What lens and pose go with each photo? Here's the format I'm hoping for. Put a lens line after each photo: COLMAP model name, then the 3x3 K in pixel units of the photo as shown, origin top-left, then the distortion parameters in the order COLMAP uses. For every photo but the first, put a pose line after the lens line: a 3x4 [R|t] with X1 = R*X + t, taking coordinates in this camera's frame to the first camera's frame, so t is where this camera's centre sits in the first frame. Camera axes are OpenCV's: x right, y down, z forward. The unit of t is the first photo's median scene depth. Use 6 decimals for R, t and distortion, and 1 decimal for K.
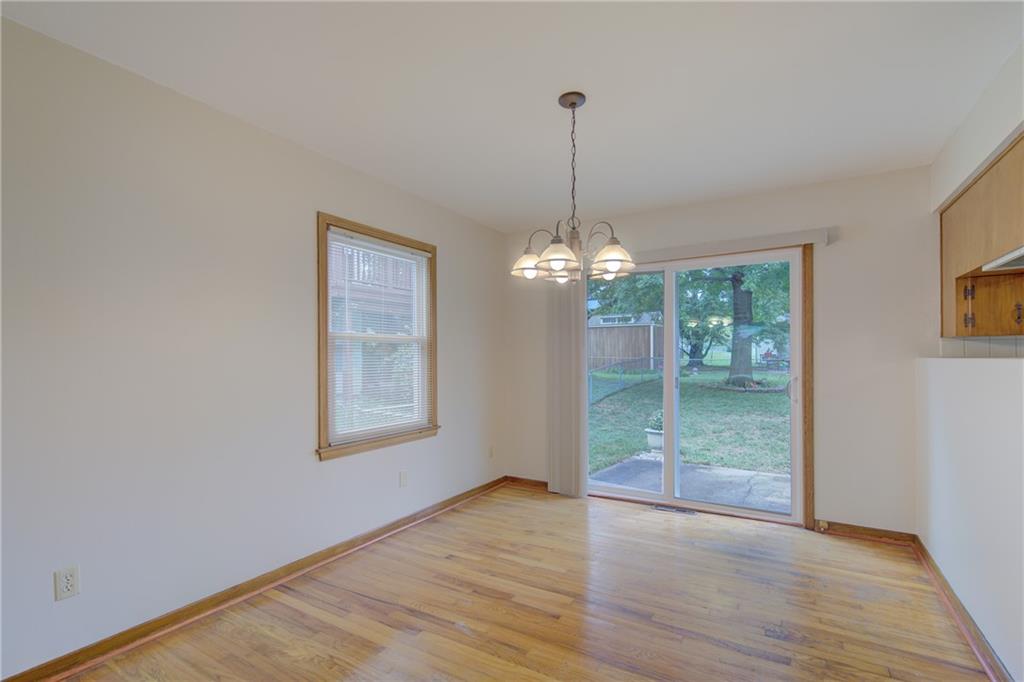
lens RADIAL K [[454.5, 0, 516.4], [0, 454.5, 355.6], [0, 0, 1]] dist [0.013300, 0.000043]
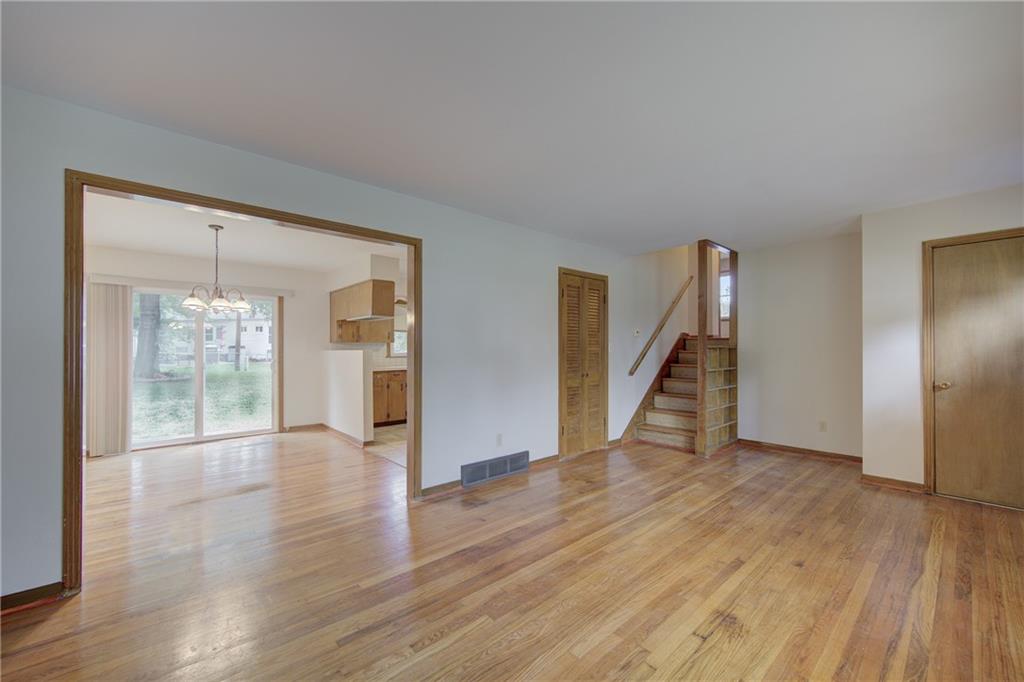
lens RADIAL K [[402.9, 0, 513.0], [0, 402.9, 346.3], [0, 0, 1]] dist [0.000042, -0.000868]
pose [[0.296558, 0.011096, 0.954950, -0.816662], [-0.001787, 0.999937, -0.011064, 0.004279], [-0.955013, 0.001575, 0.296559, -0.561587]]
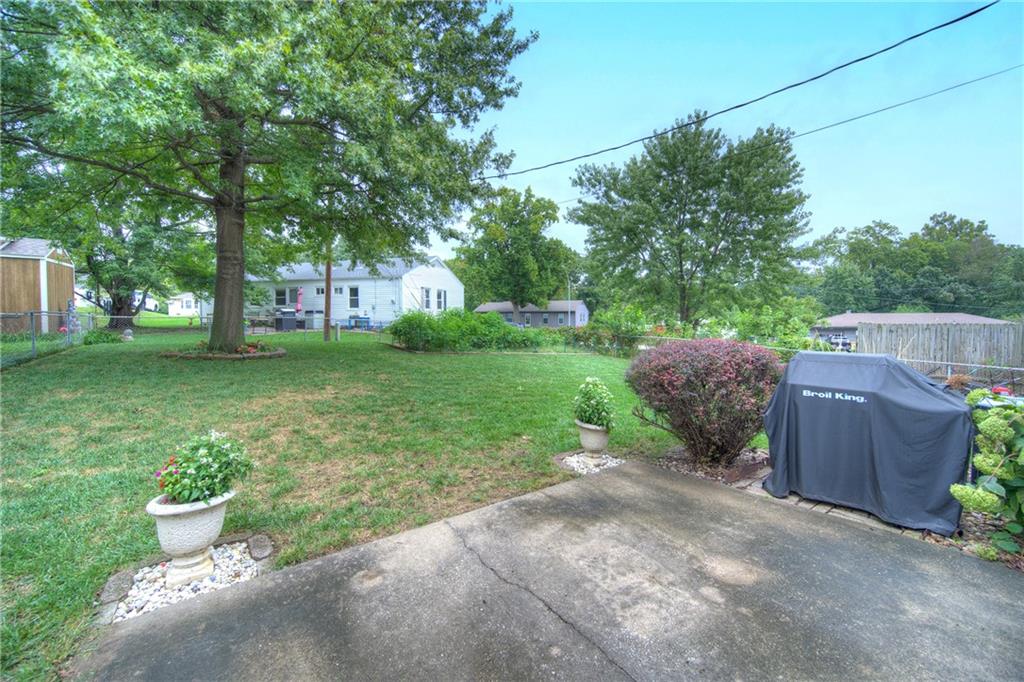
lens RADIAL K [[429.3, 0, 517.1], [0, 429.3, 331.6], [0, 0, 1]] dist [-0.000340, -0.000473]
pose [[0.407278, -0.019967, 0.913086, 0.262976], [-0.010149, 0.999600, 0.026386, 0.059463], [-0.913248, -0.020013, 0.406912, 1.491293]]
